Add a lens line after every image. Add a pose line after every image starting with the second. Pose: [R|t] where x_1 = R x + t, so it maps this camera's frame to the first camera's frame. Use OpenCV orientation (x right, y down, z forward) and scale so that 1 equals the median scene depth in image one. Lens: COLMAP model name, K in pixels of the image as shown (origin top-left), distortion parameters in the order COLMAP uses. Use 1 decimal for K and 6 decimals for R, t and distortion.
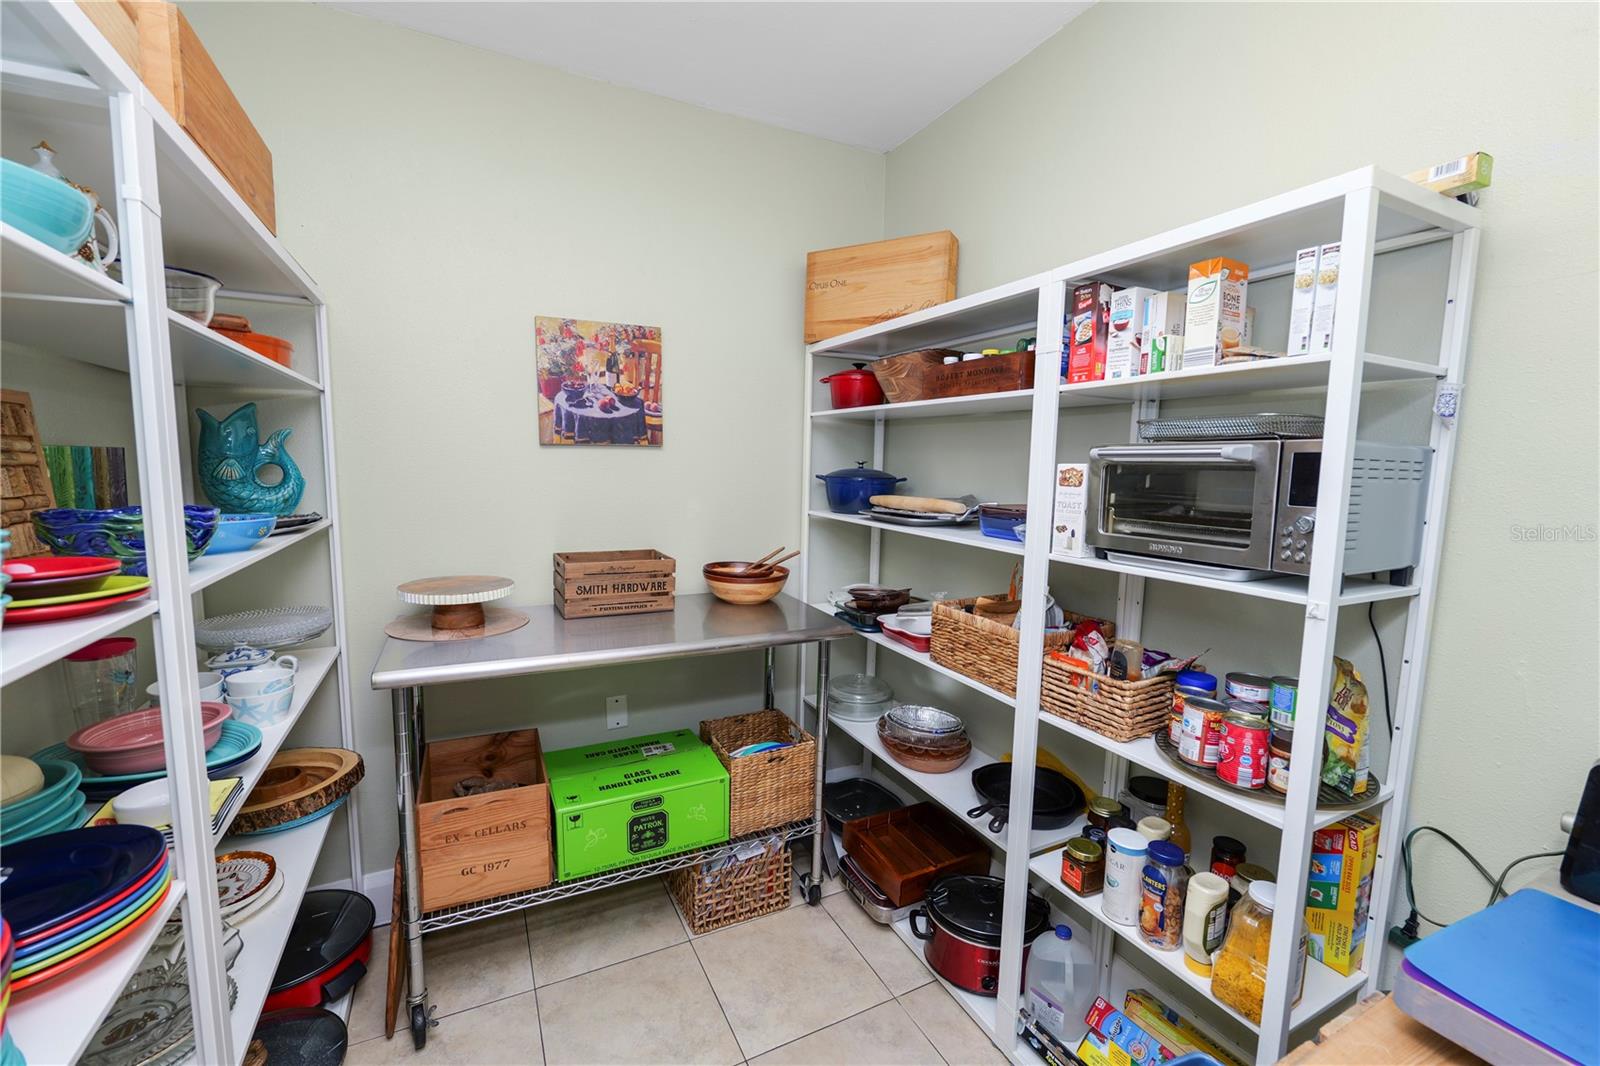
lens RADIAL K [[660.0, 0, 804.7], [0, 660.0, 532.0], [0, 0, 1]] dist [-0.008783, 0.000316]
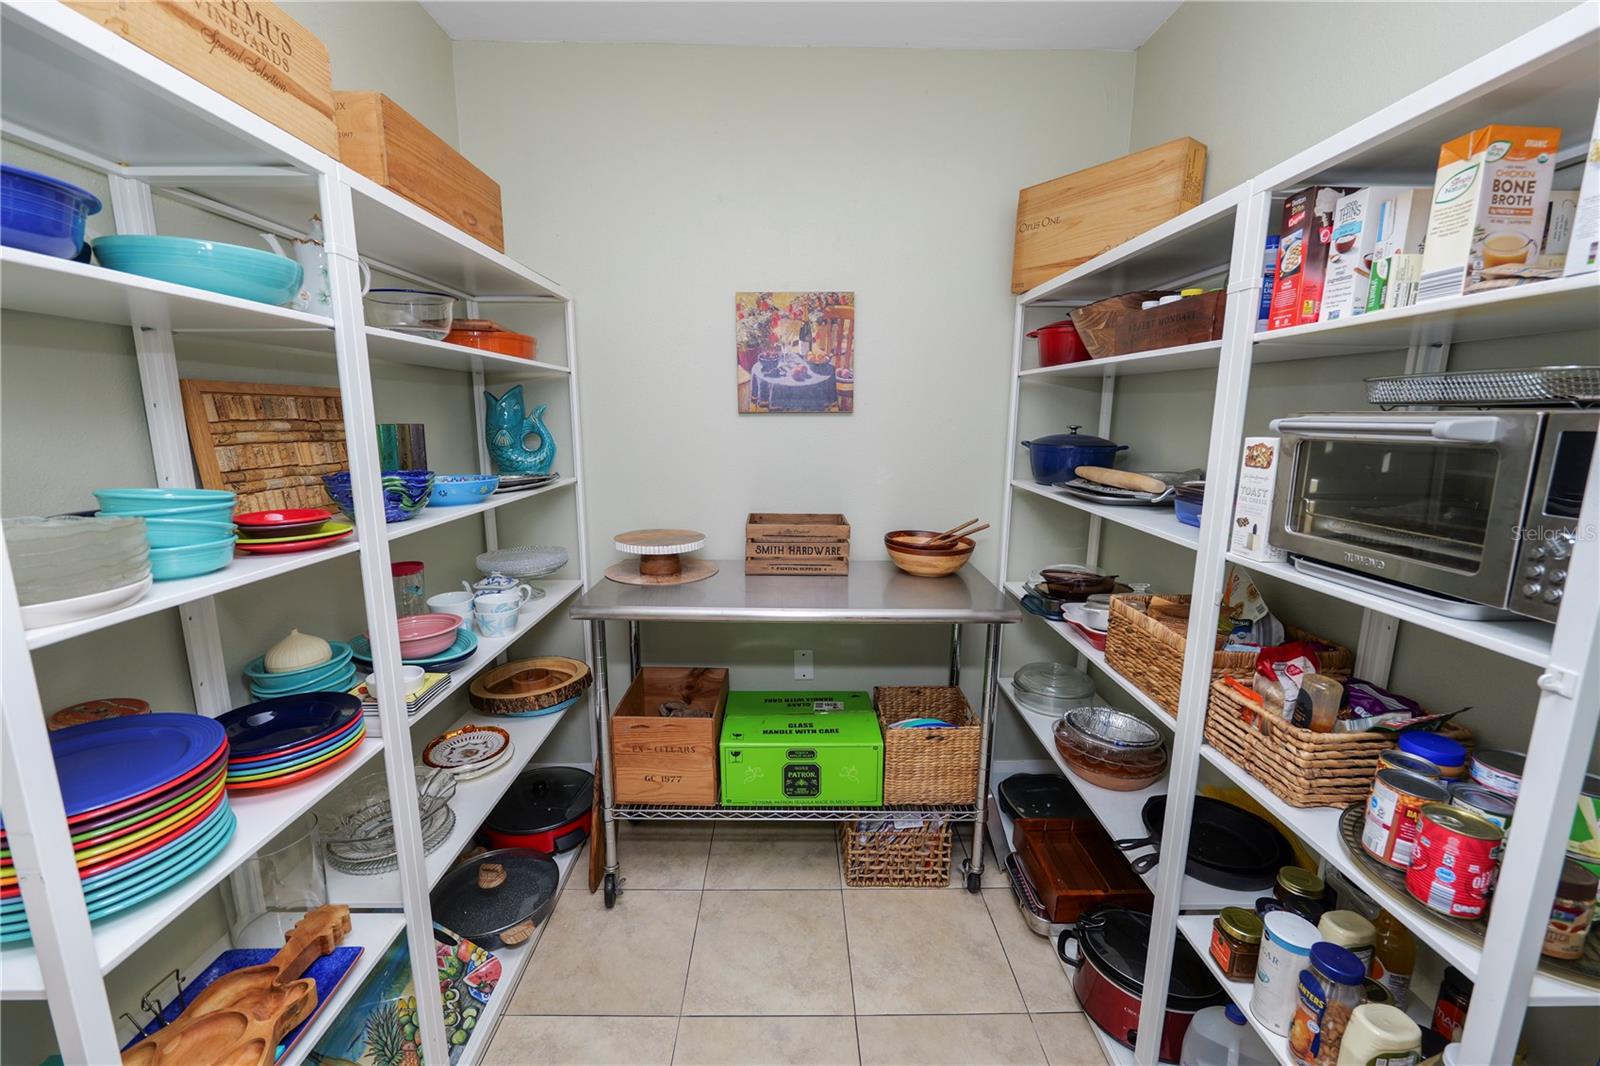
lens RADIAL K [[662.3, 0, 796.3], [0, 662.3, 535.6], [0, 0, 1]] dist [-0.010435, 0.001360]
pose [[0.899377, 0.067285, -0.431966, 0.198151], [-0.037075, 0.996264, 0.077991, -0.023342], [0.435600, -0.054128, 0.898511, 0.058319]]
